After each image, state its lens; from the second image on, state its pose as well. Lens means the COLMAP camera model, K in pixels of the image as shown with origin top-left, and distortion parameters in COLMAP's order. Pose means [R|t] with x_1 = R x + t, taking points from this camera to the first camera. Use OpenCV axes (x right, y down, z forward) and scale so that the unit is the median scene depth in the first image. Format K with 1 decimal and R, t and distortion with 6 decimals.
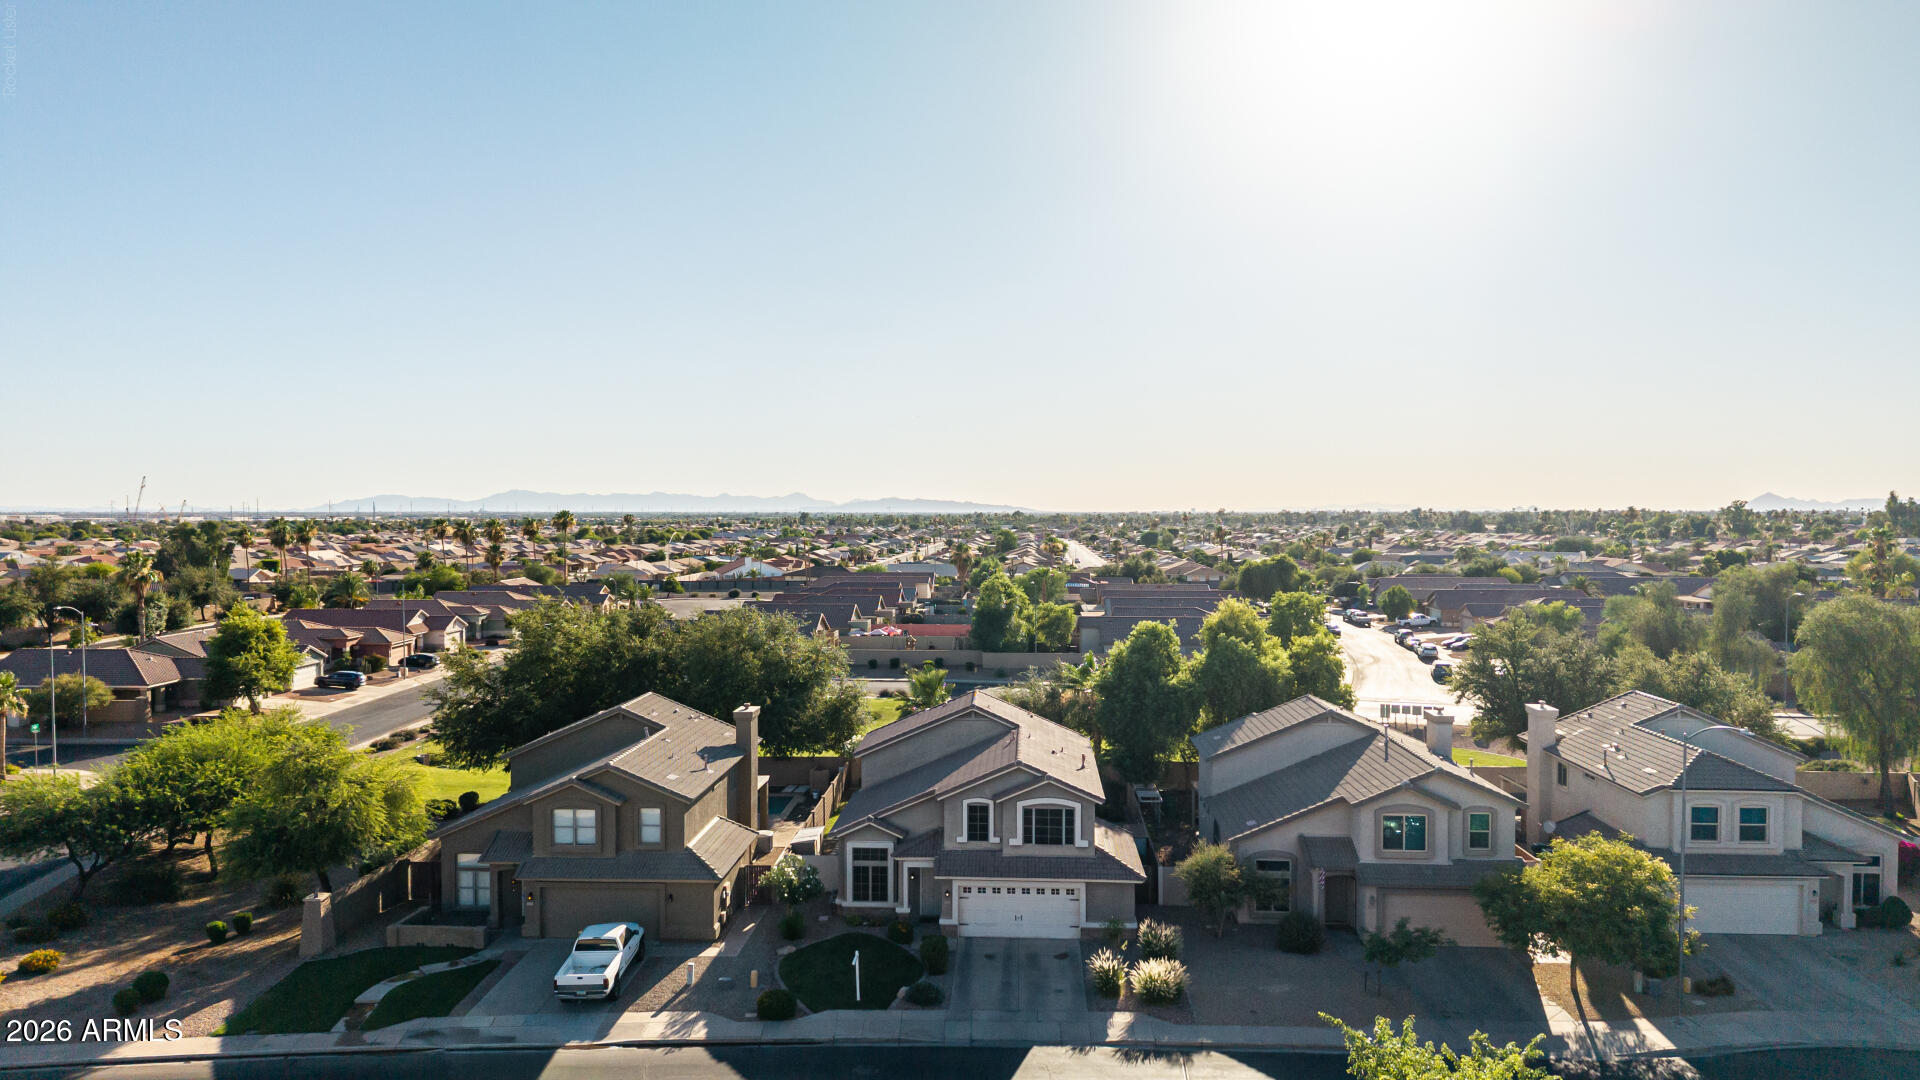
lens RADIAL K [[1274.4, 0, 957.0], [0, 1274.4, 539.5], [0, 0, 1]] dist [0.076895, -0.115302]
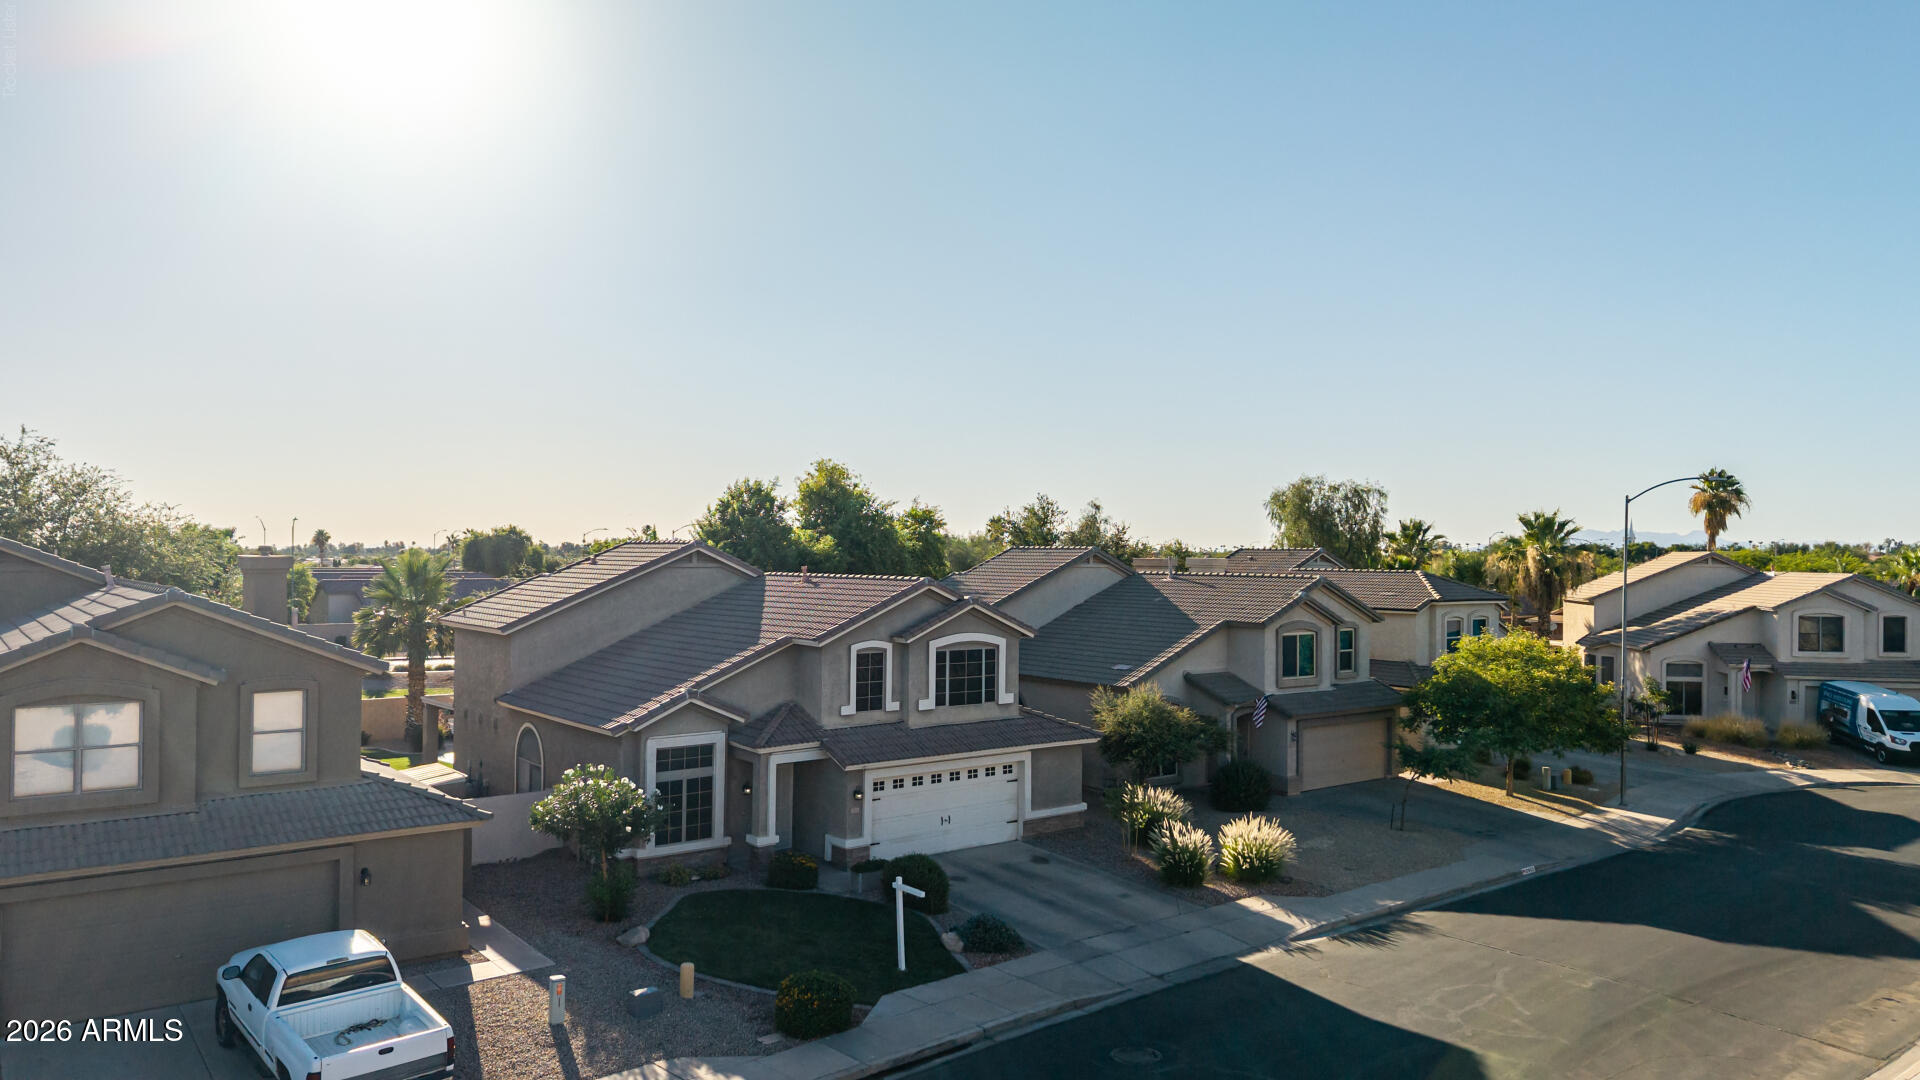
lens RADIAL K [[1286.4, 0, 953.9], [0, 1286.4, 540.9], [0, 0, 1]] dist [0.049751, -0.050360]
pose [[0.754200, 0.010911, 0.656555, -0.366363], [0.009331, 0.999583, -0.027330, 0.175182], [-0.656579, 0.026739, 0.753783, 0.516748]]
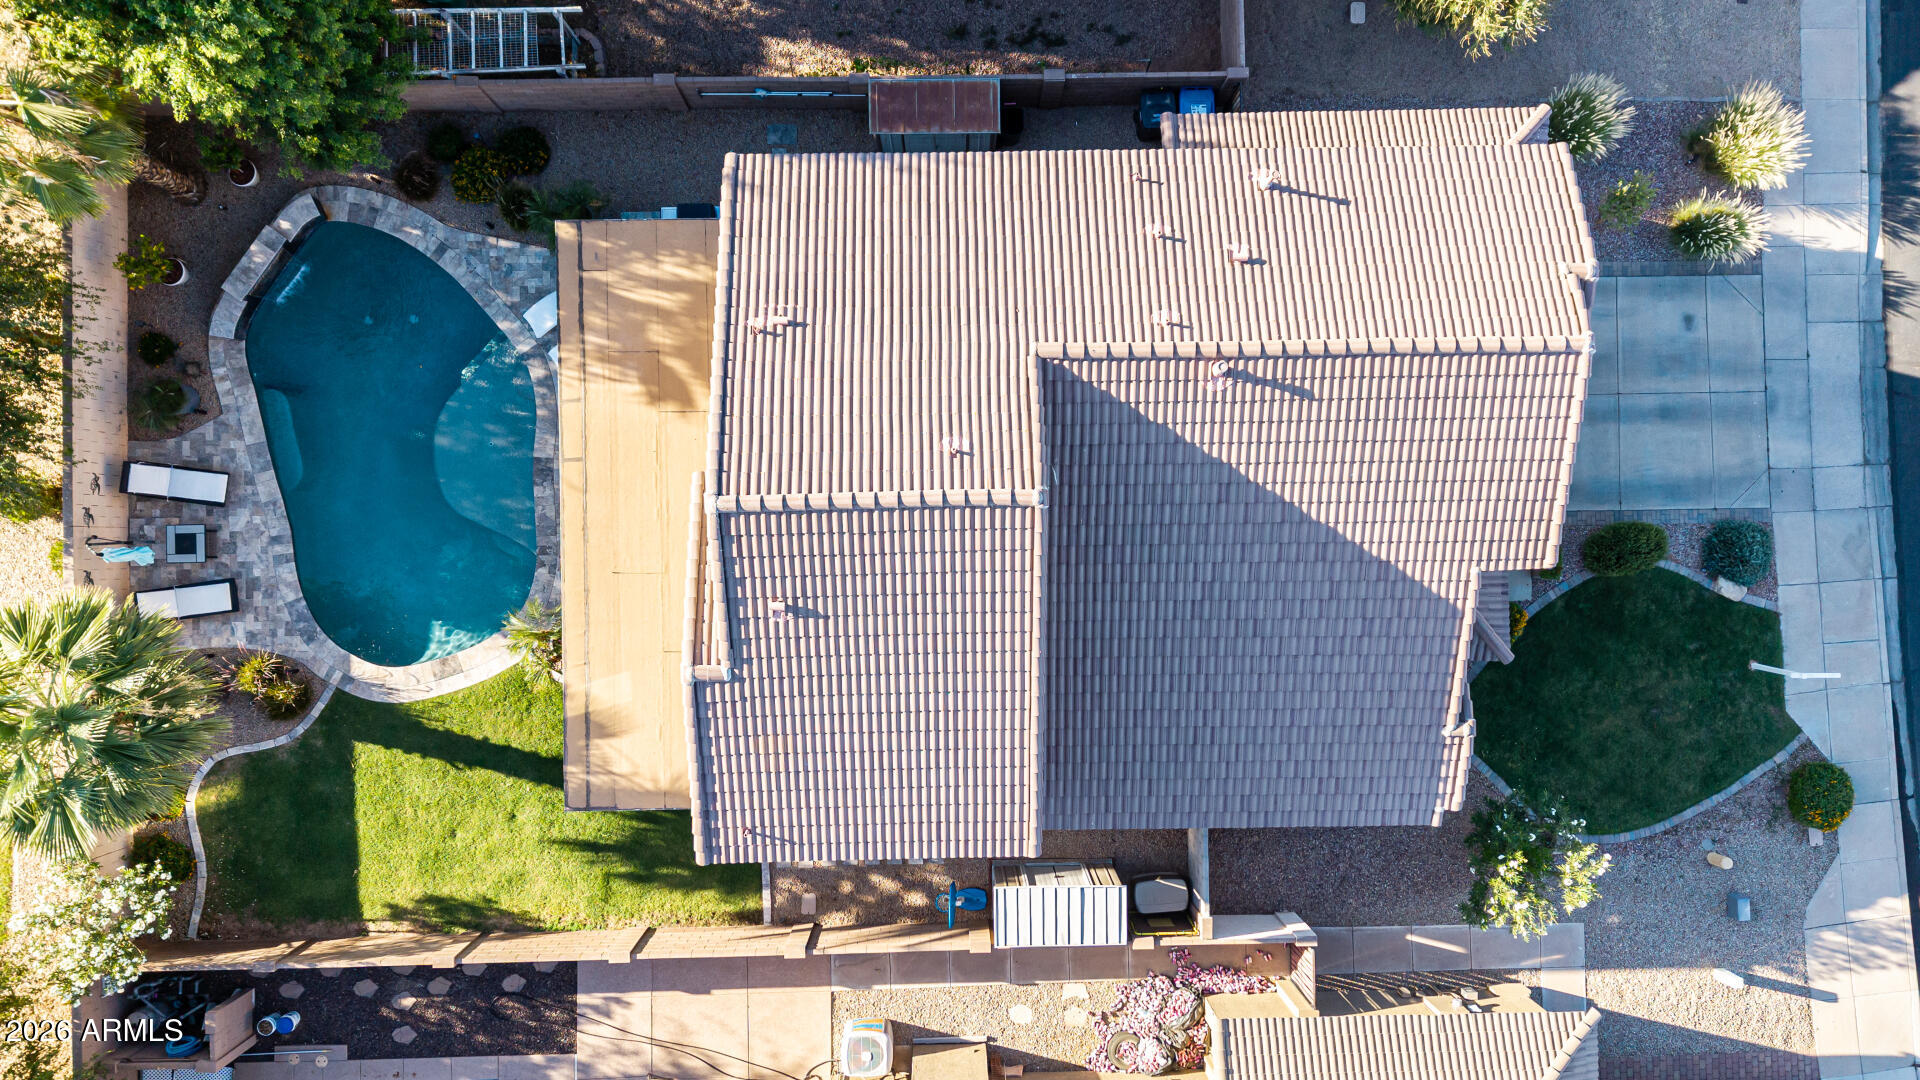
lens RADIAL K [[1286.4, 0, 953.9], [0, 1286.4, 540.9], [0, 0, 1]] dist [0.049751, -0.050360]
pose [[-0.064886, -0.997619, 0.023383, -0.010445], [0.016595, 0.022350, 0.999612, -0.209240], [-0.997755, 0.065249, 0.015105, 1.197689]]
